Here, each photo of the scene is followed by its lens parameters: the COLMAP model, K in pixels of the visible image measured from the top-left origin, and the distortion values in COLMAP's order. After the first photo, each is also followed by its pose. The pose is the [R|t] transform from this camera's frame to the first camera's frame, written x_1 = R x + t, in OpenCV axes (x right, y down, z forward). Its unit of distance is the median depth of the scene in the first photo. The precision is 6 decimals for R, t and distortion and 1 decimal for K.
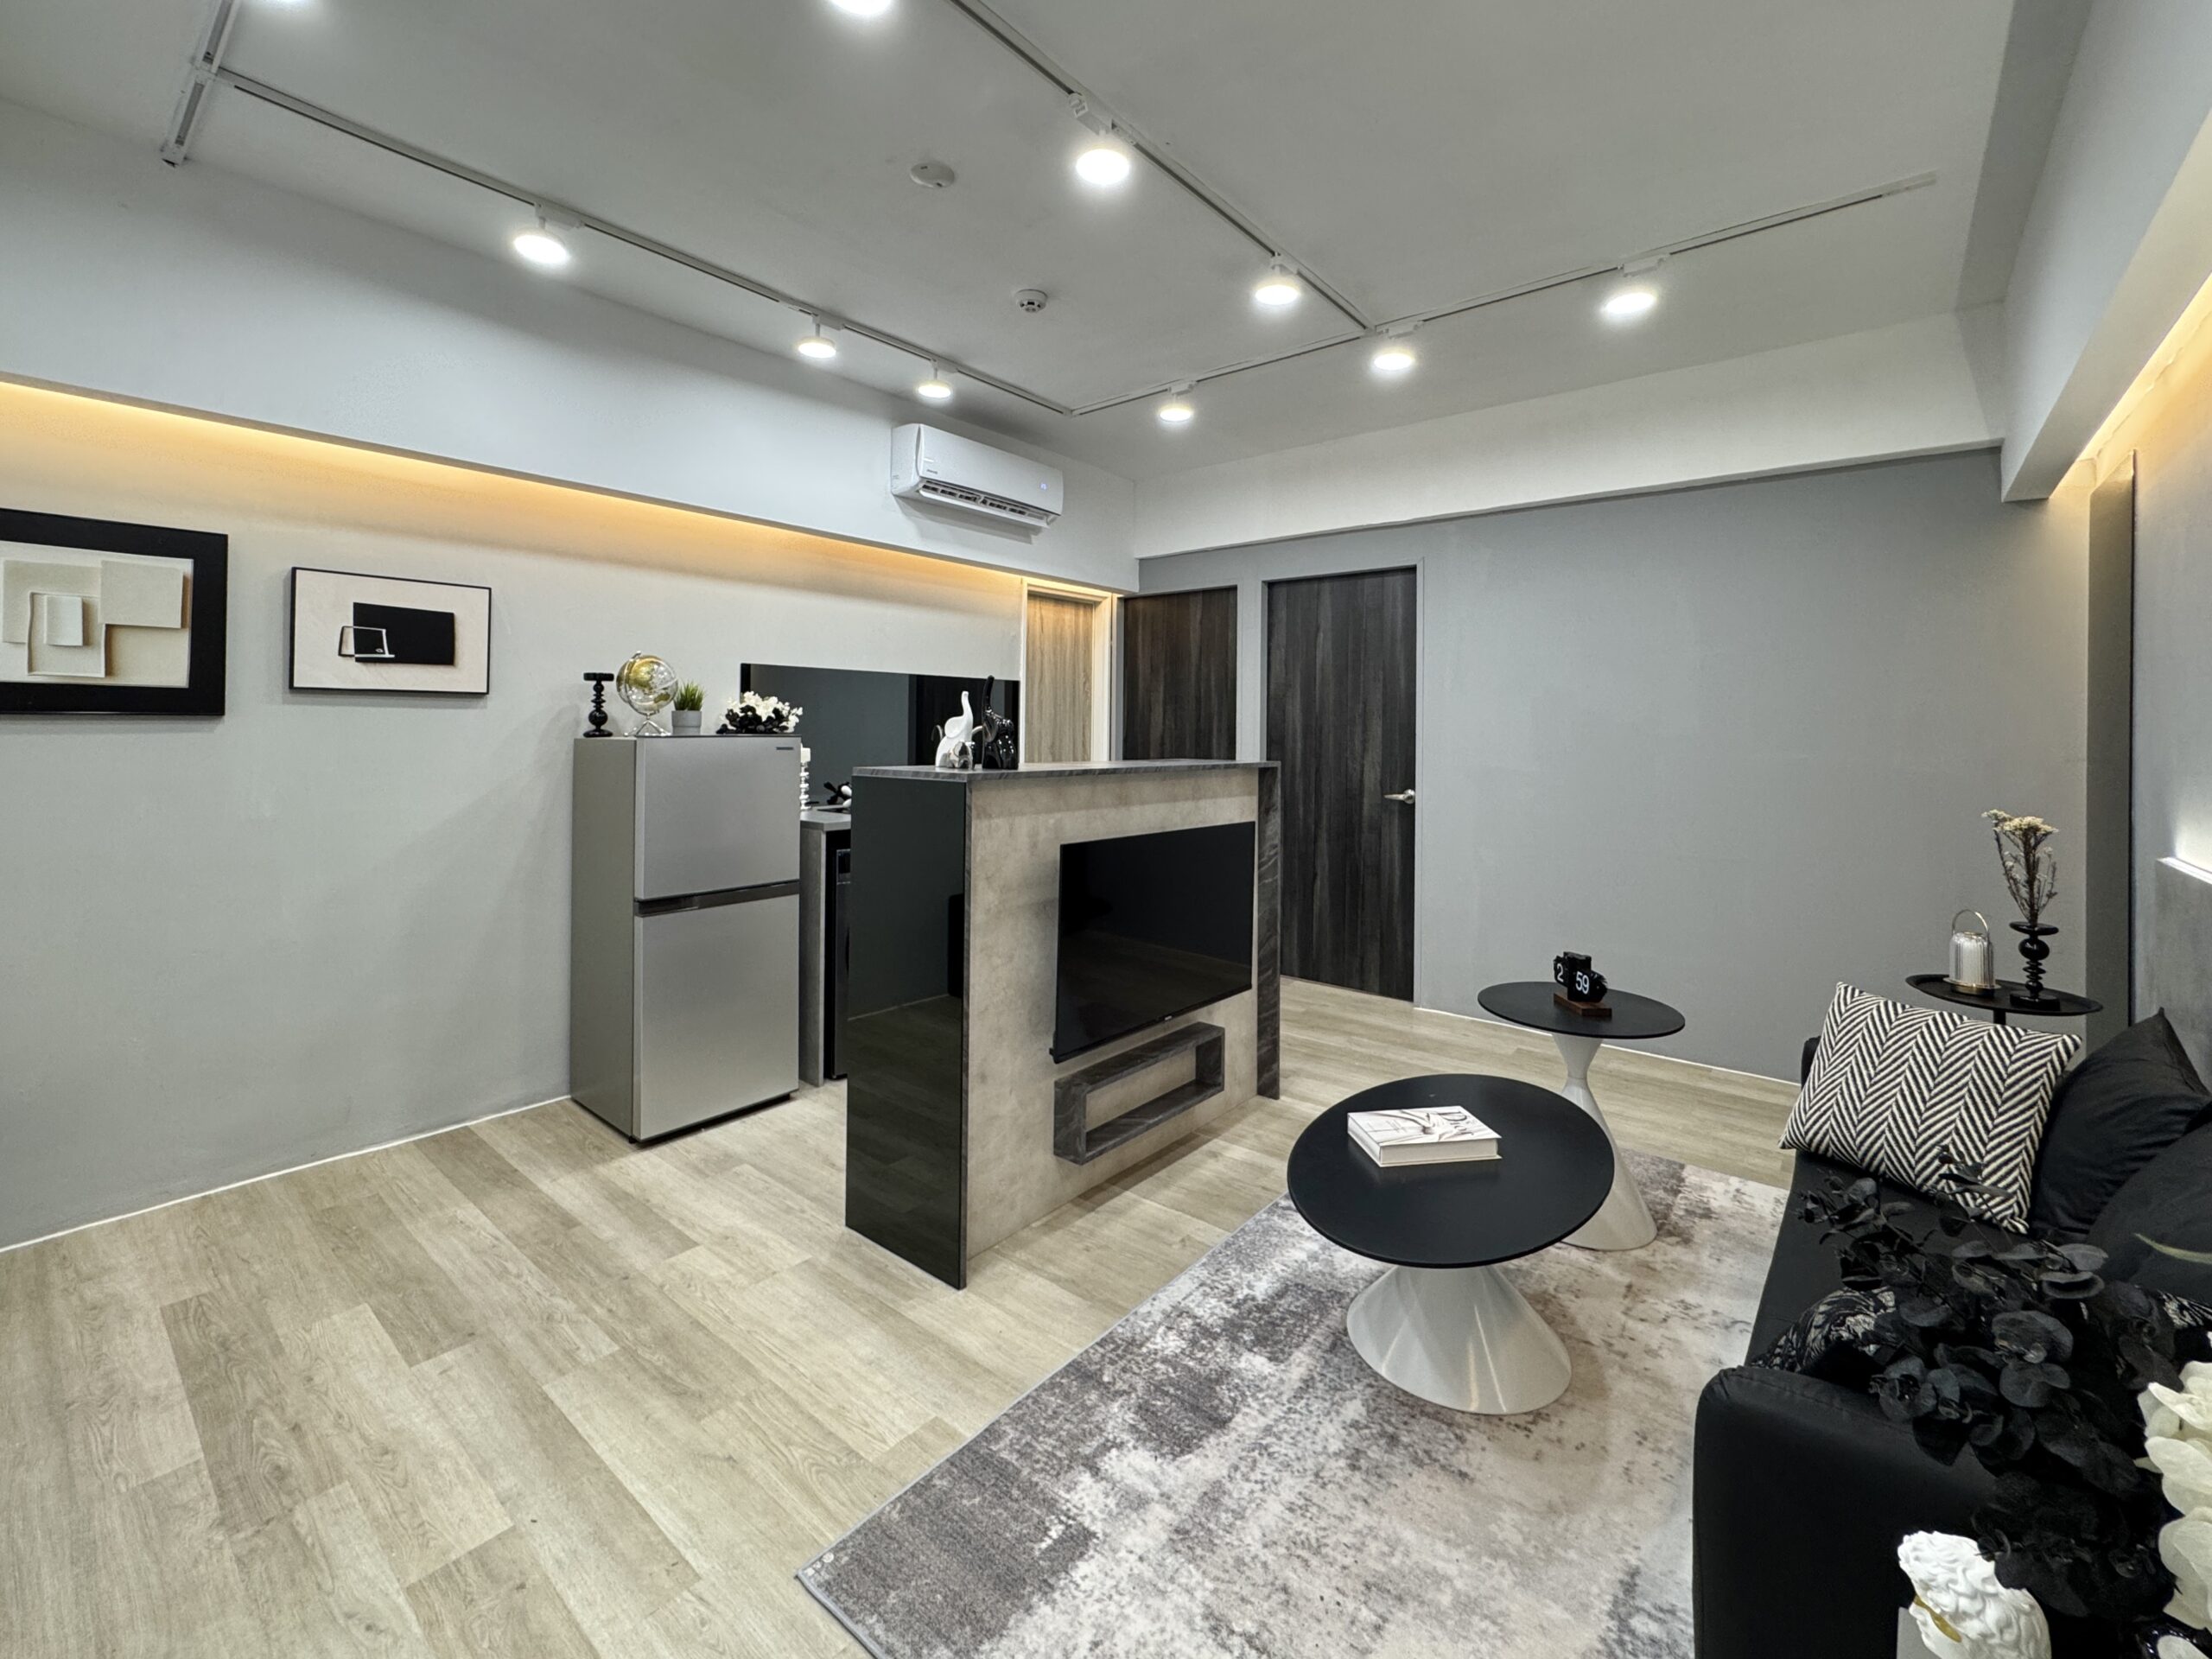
lens RADIAL K [[949.5, 0, 1109.6], [0, 949.5, 711.6], [0, 0, 1]] dist [-0.000593, 0.000154]
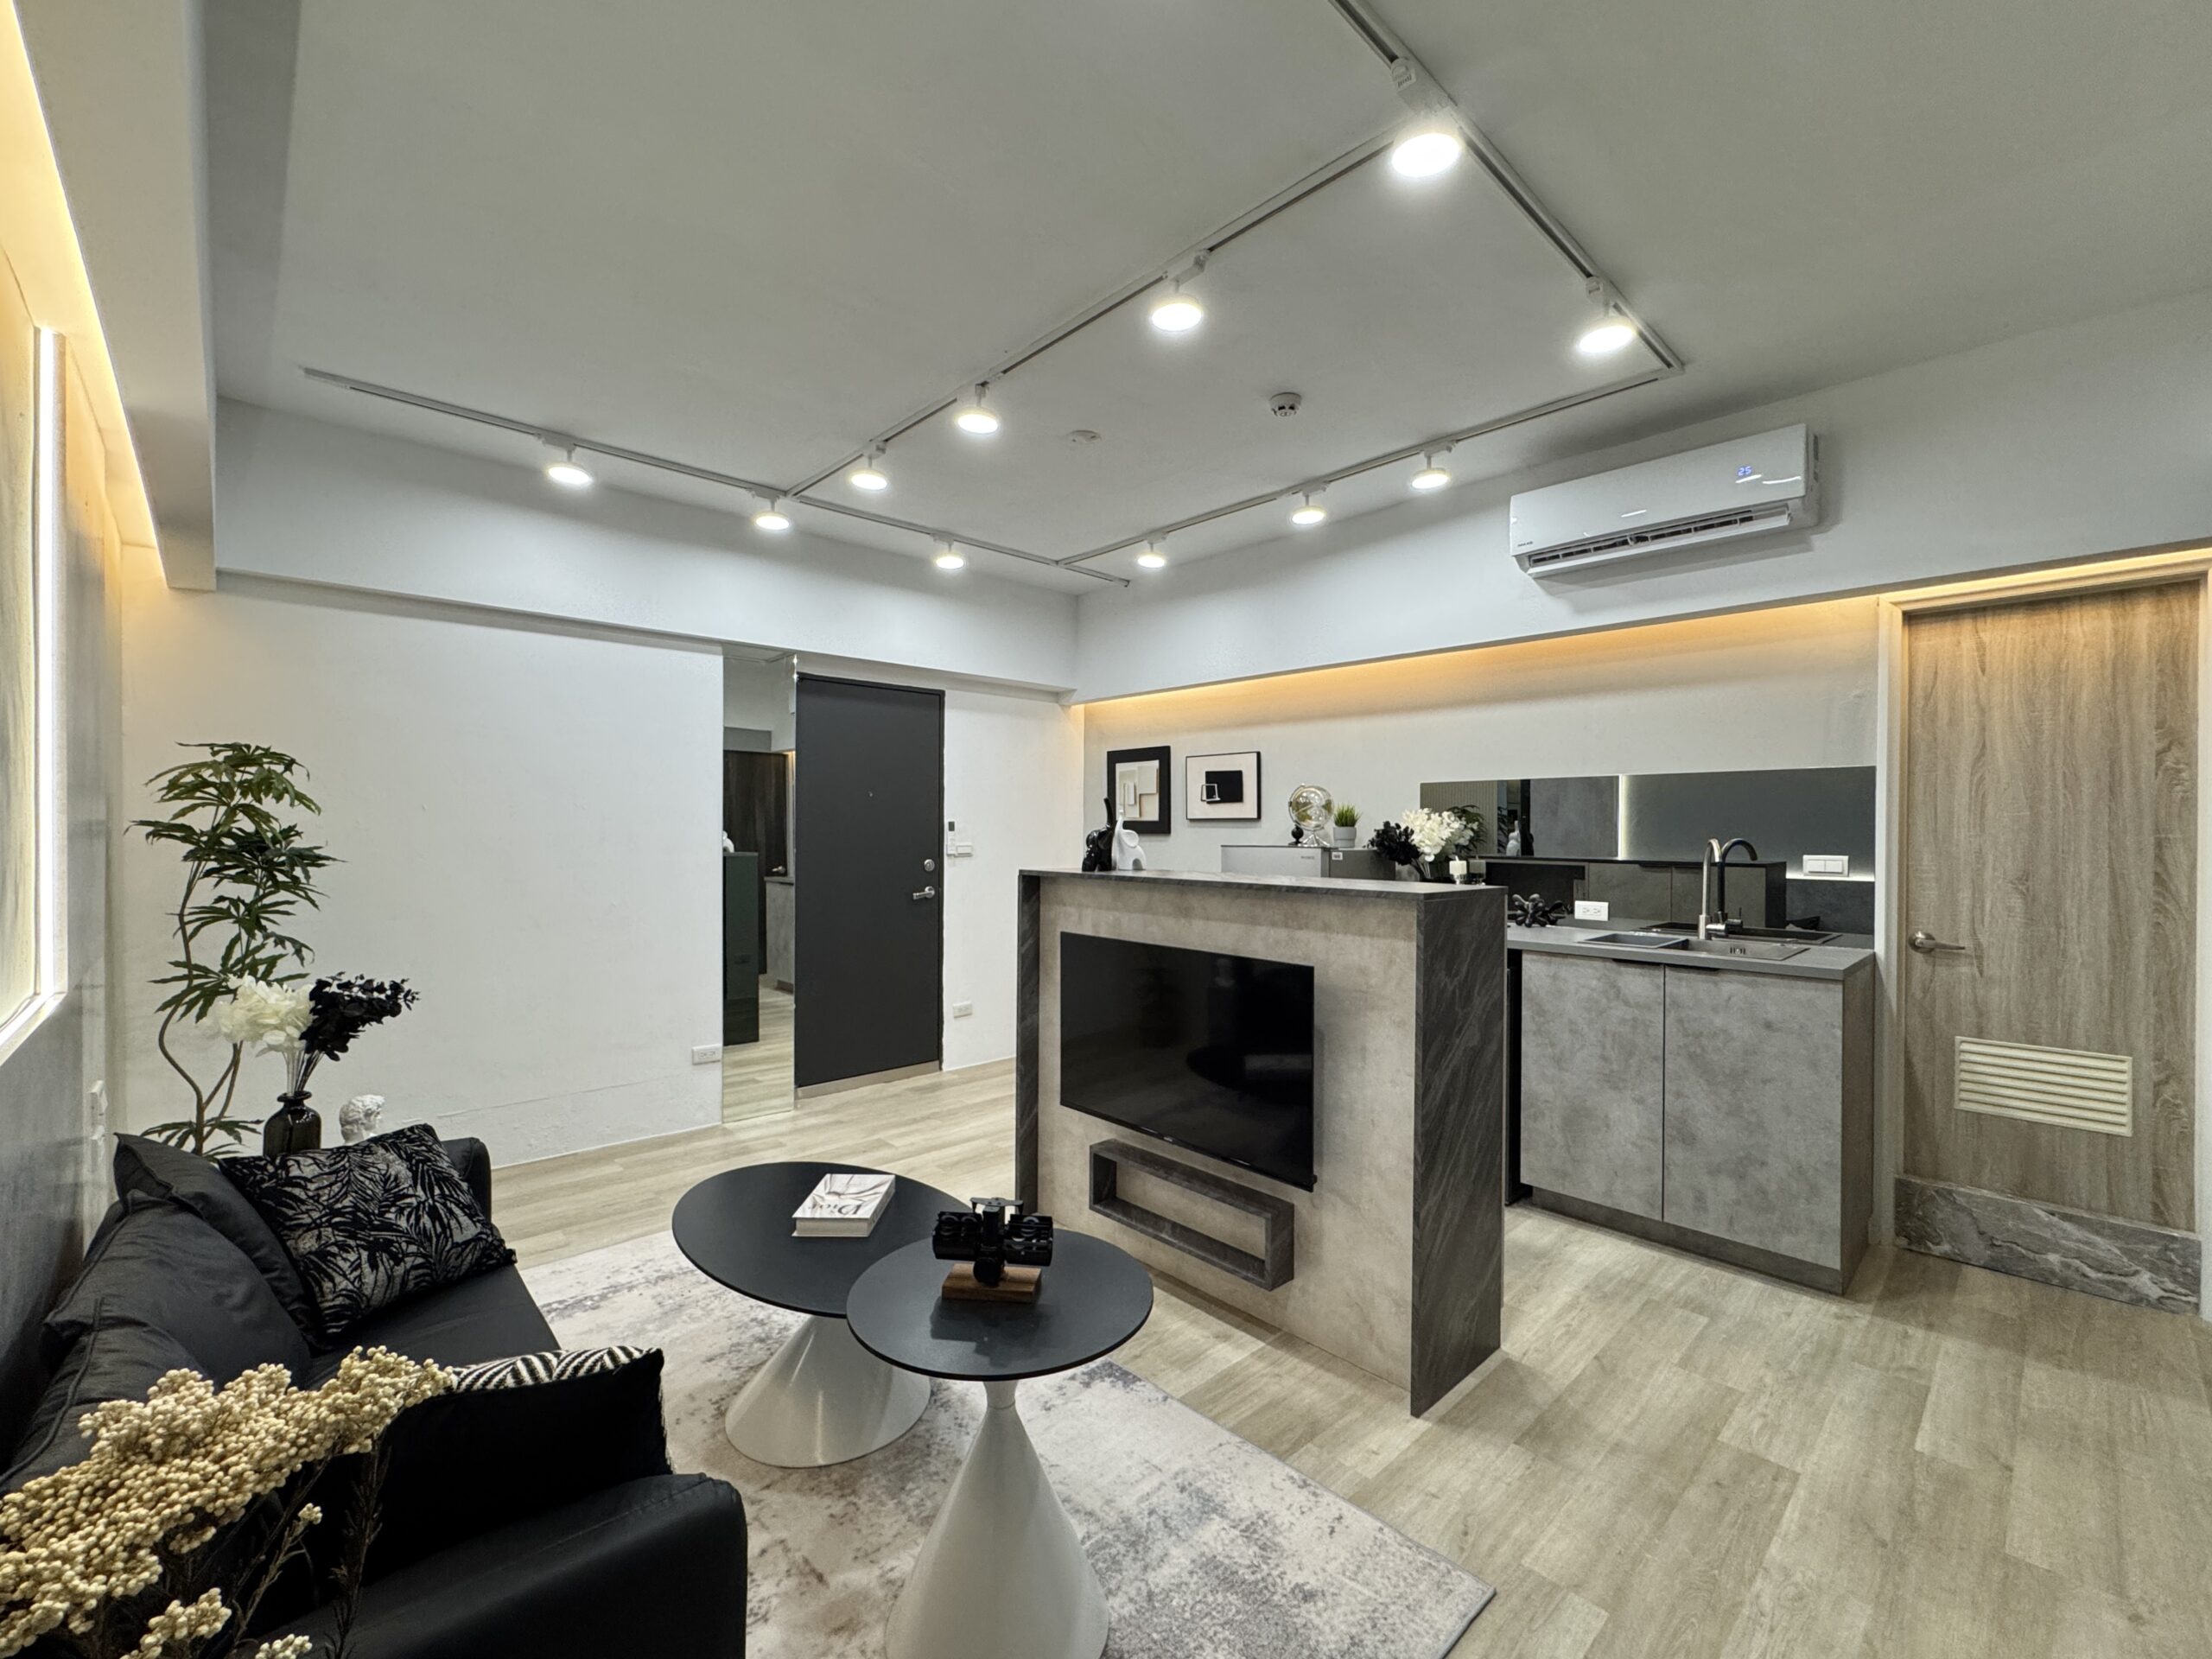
lens RADIAL K [[910.8, 0, 1106.0], [0, 910.8, 829.5], [0, 0, 1]] dist [-0.000934, -0.000005]
pose [[-0.122567, -0.011742, -0.992391, 1.447477], [0.009759, 0.999867, -0.013035, 0.027570], [0.992412, -0.011283, -0.122436, 1.536239]]
